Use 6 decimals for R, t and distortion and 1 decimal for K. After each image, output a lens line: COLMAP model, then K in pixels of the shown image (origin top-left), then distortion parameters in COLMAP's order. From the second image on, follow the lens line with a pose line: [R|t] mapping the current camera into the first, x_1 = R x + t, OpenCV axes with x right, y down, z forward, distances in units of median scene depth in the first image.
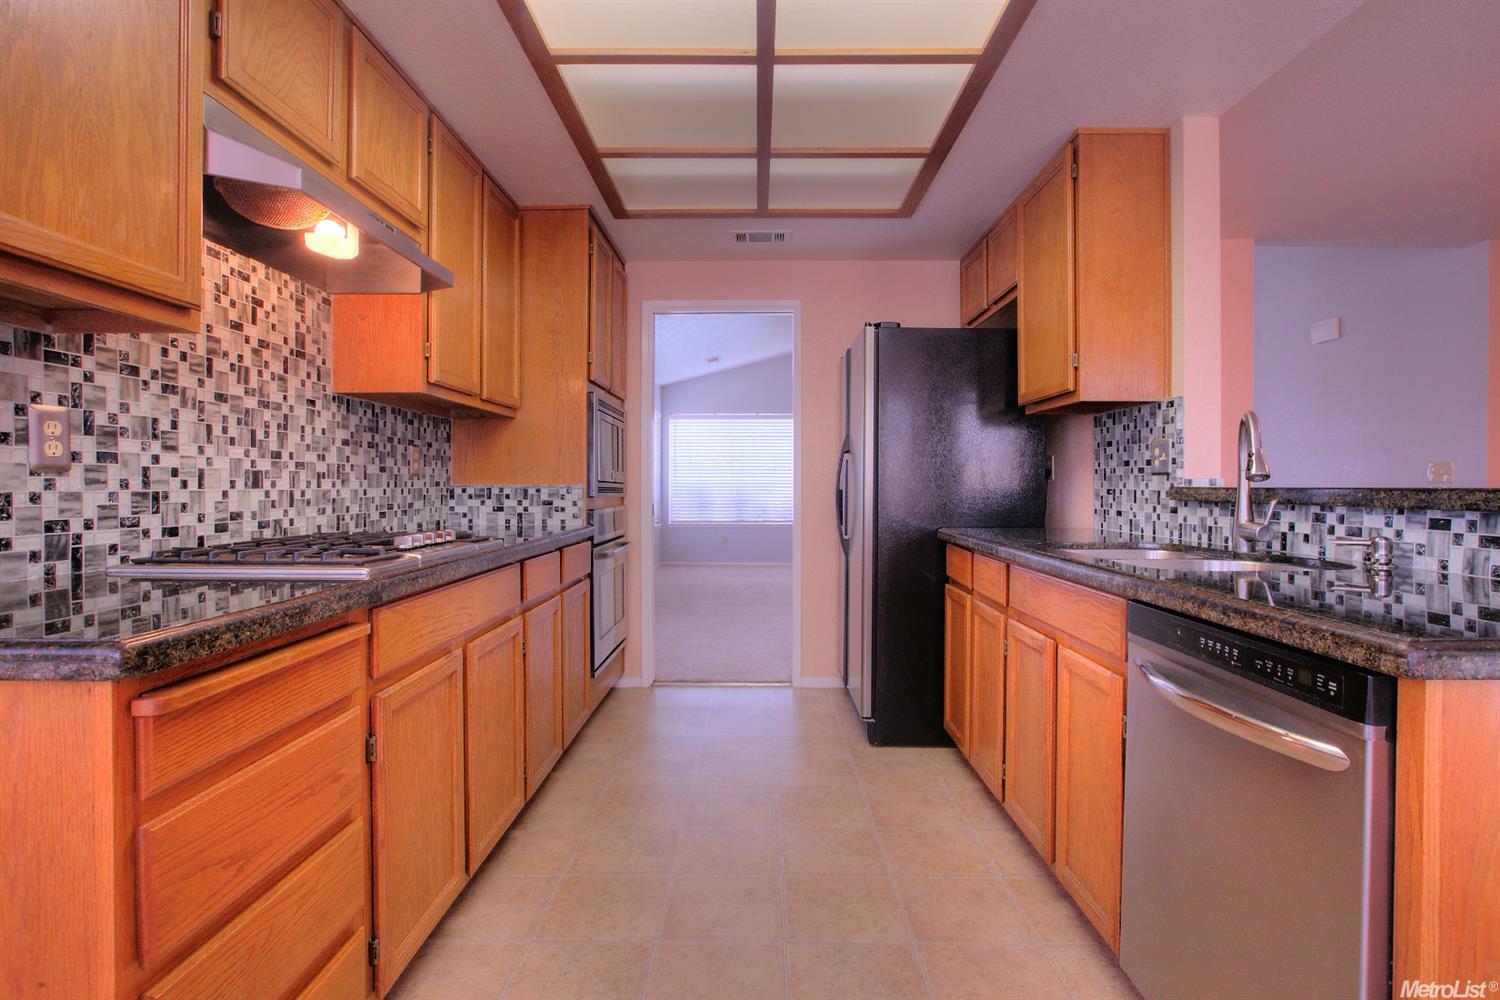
lens RADIAL K [[752.3, 0, 749.3], [0, 752.3, 494.7], [0, 0, 1]] dist [-0.016625, 0.000266]
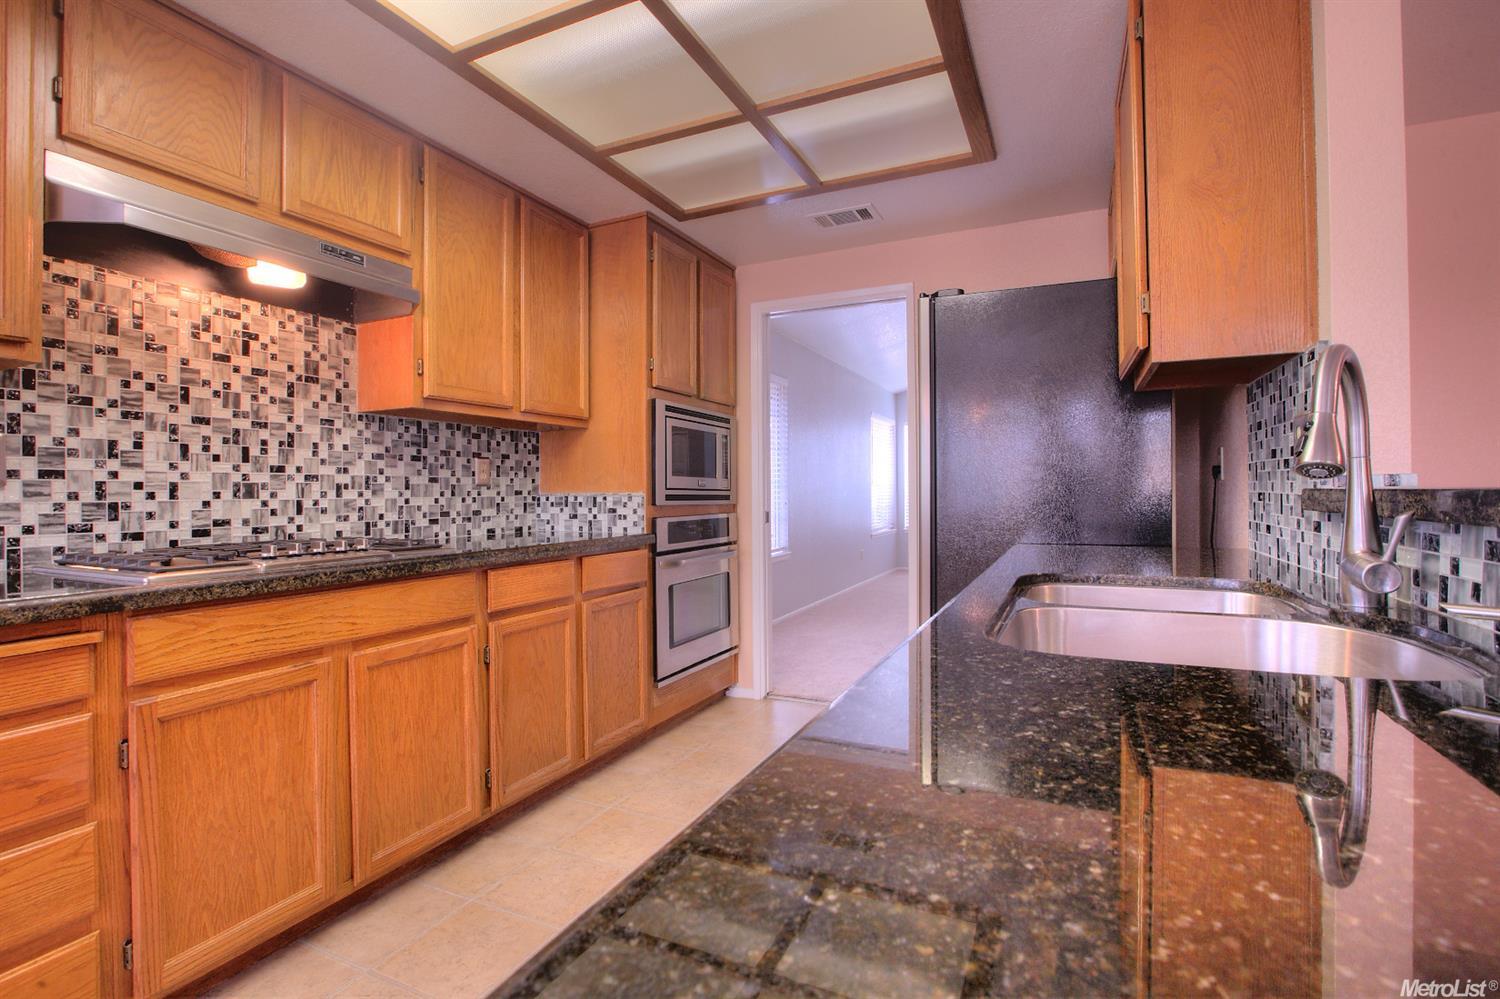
lens RADIAL K [[691.4, 0, 750.1], [0, 691.4, 494.2], [0, 0, 1]] dist [-0.023241, 0.002078]
pose [[0.907968, -0.006710, -0.418985, 0.423817], [0.003175, 0.999953, -0.009132, -0.002882], [0.419027, 0.006961, 0.907947, 0.332221]]
